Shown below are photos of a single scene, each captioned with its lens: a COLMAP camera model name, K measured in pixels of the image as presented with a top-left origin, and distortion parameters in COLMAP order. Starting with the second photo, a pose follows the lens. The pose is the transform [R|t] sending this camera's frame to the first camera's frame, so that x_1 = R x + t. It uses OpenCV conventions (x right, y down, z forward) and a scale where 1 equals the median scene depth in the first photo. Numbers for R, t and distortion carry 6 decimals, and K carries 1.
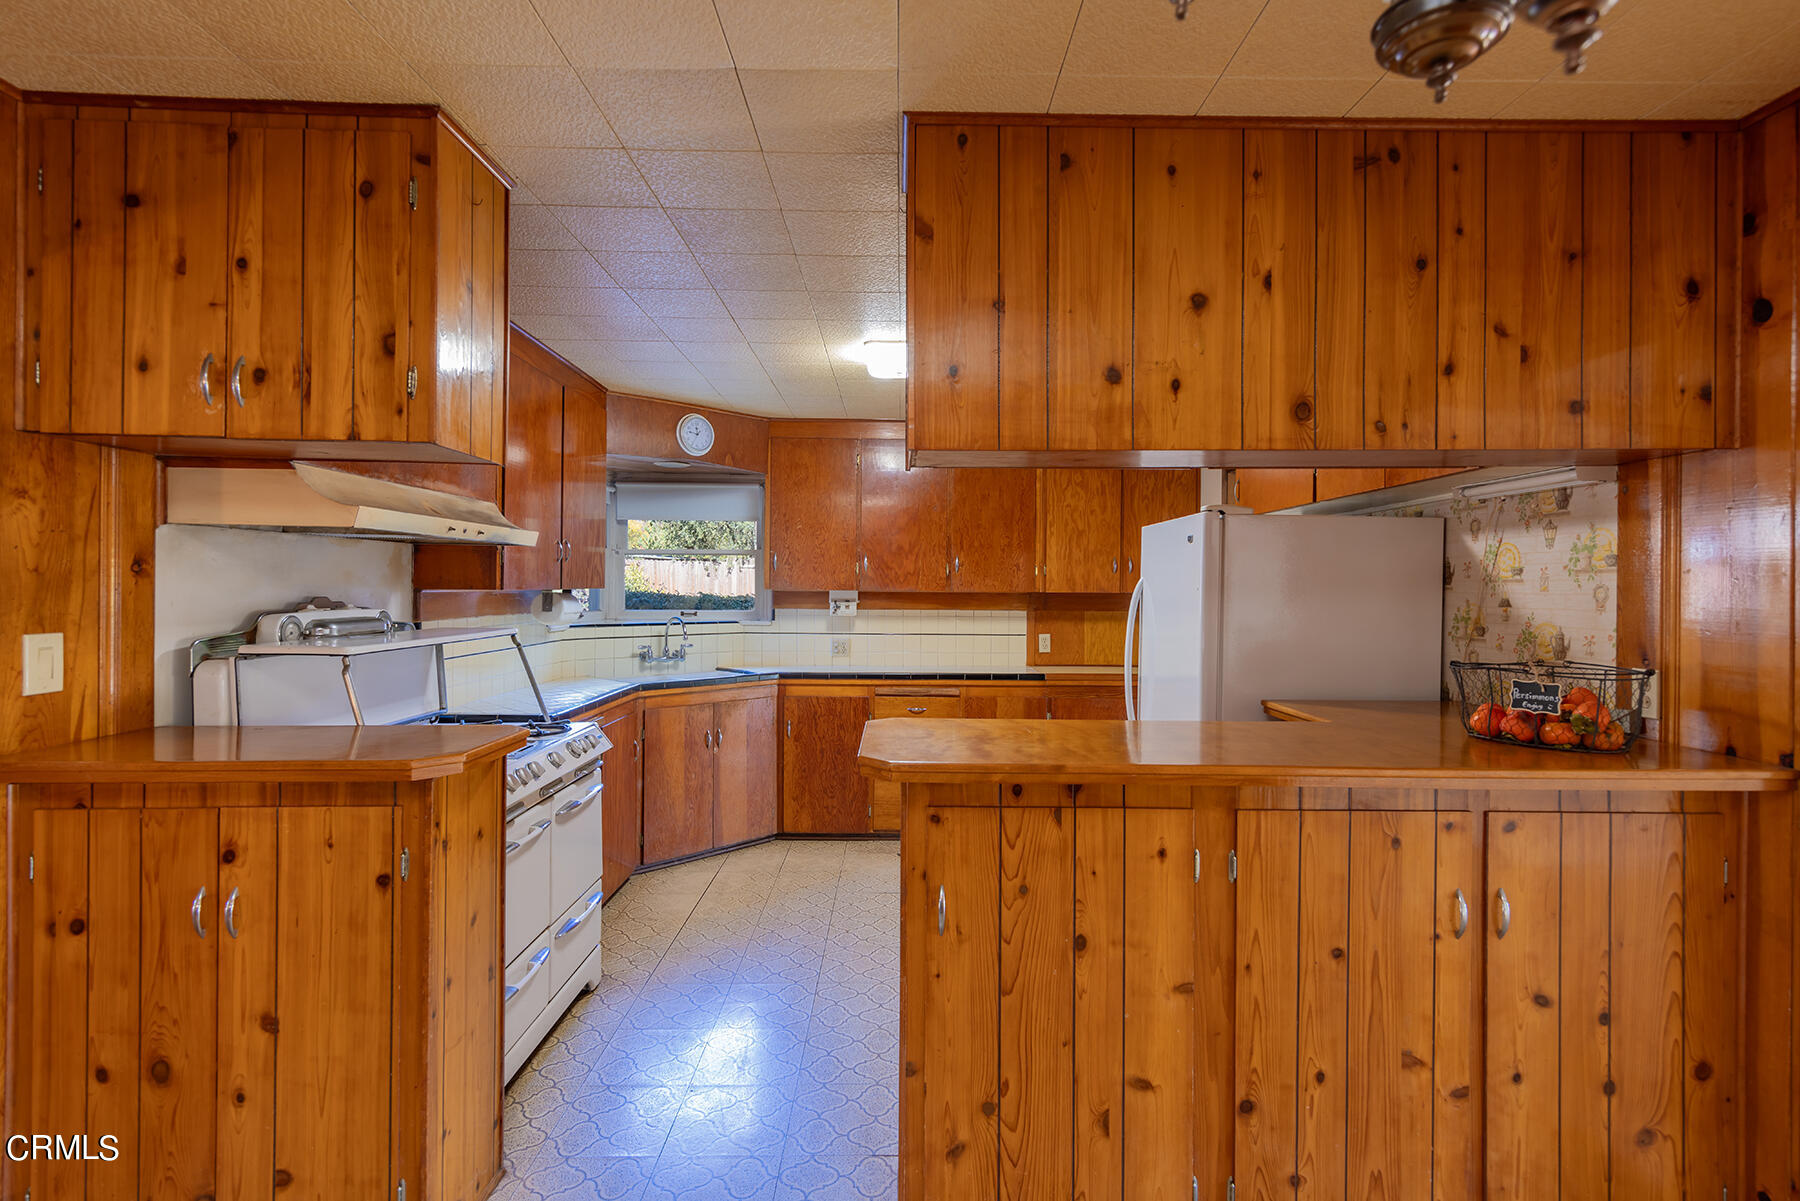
lens RADIAL K [[858.9, 0, 909.4], [0, 858.9, 589.7], [0, 0, 1]] dist [0.007912, 0.000352]
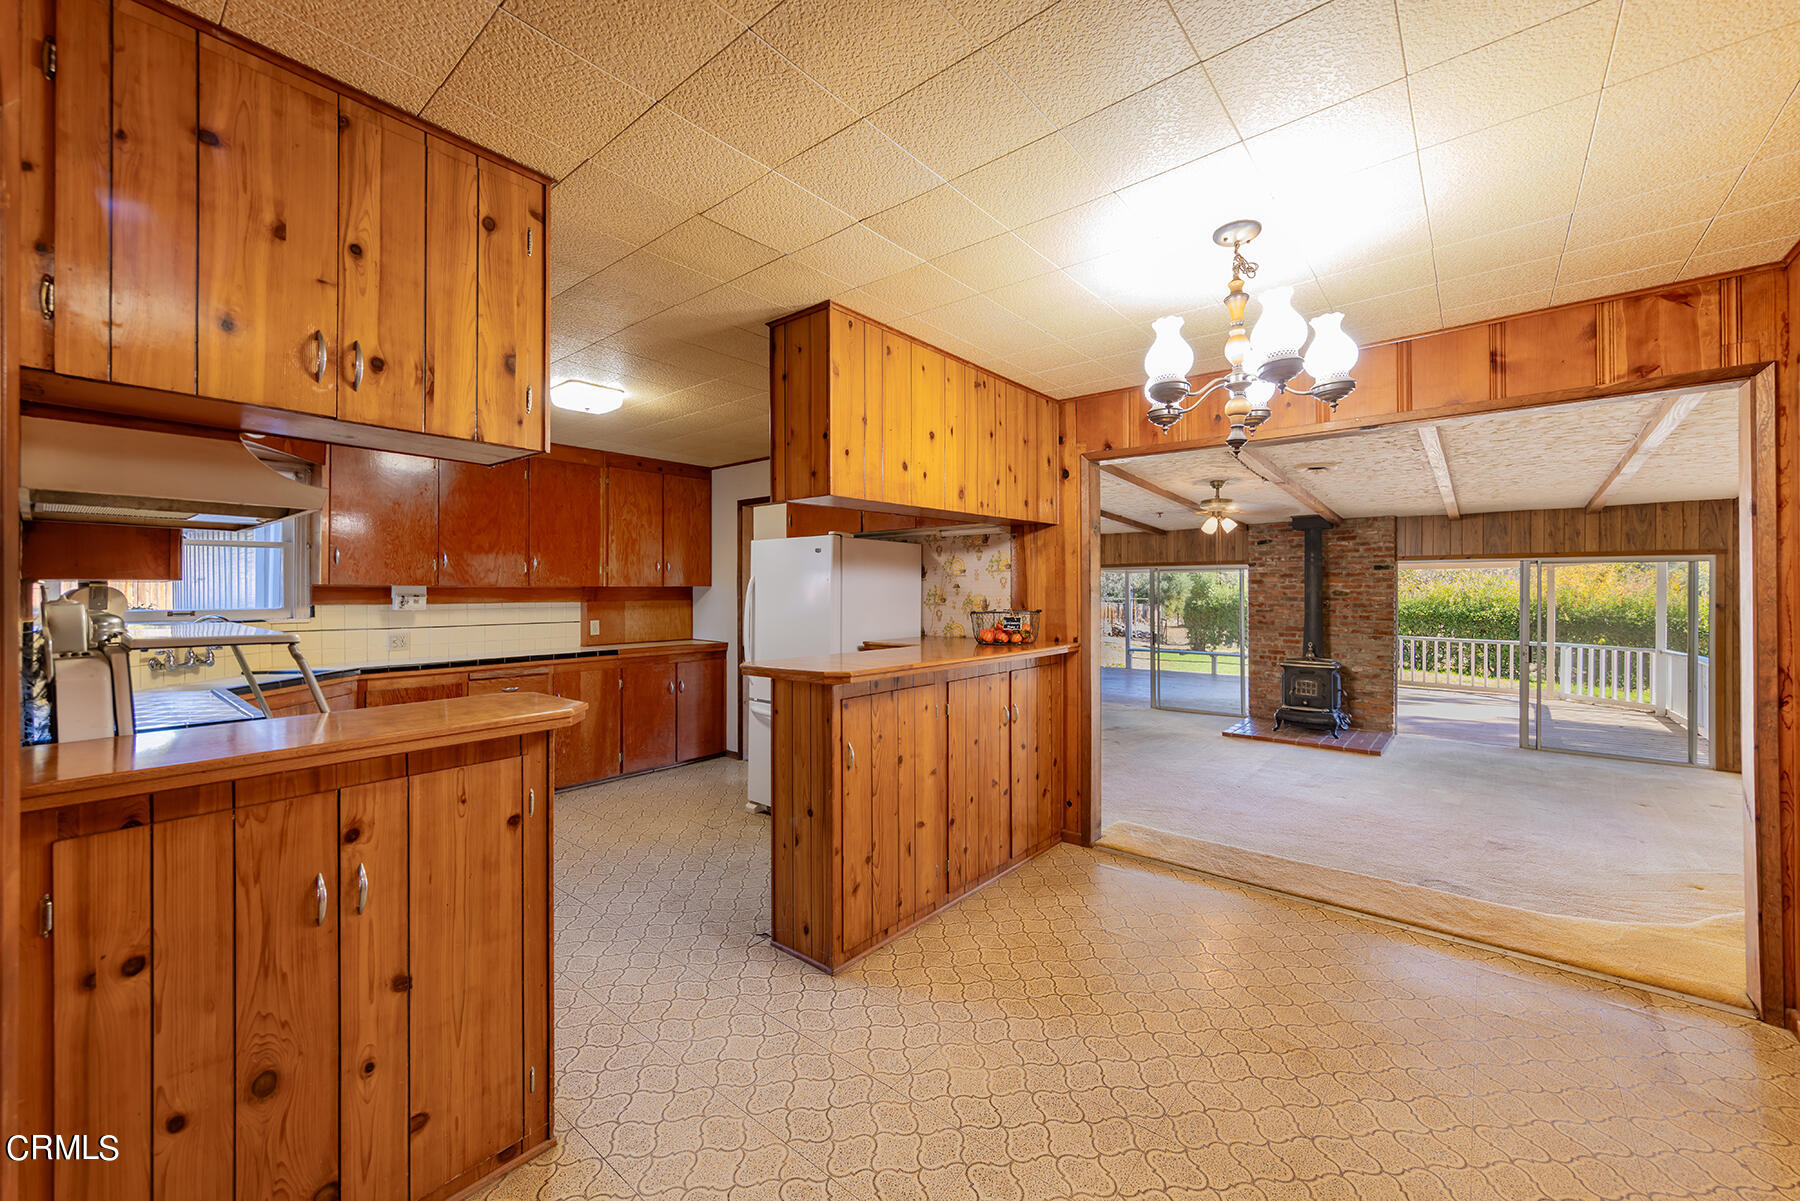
lens RADIAL K [[700.9, 0, 901.9], [0, 700.9, 590.3], [0, 0, 1]] dist [0.008006, 0.000169]
pose [[0.649810, -0.008868, 0.760045, -0.988269], [0.009373, 0.999949, 0.003654, 0.025343], [-0.760038, 0.004749, 0.649861, -0.024461]]
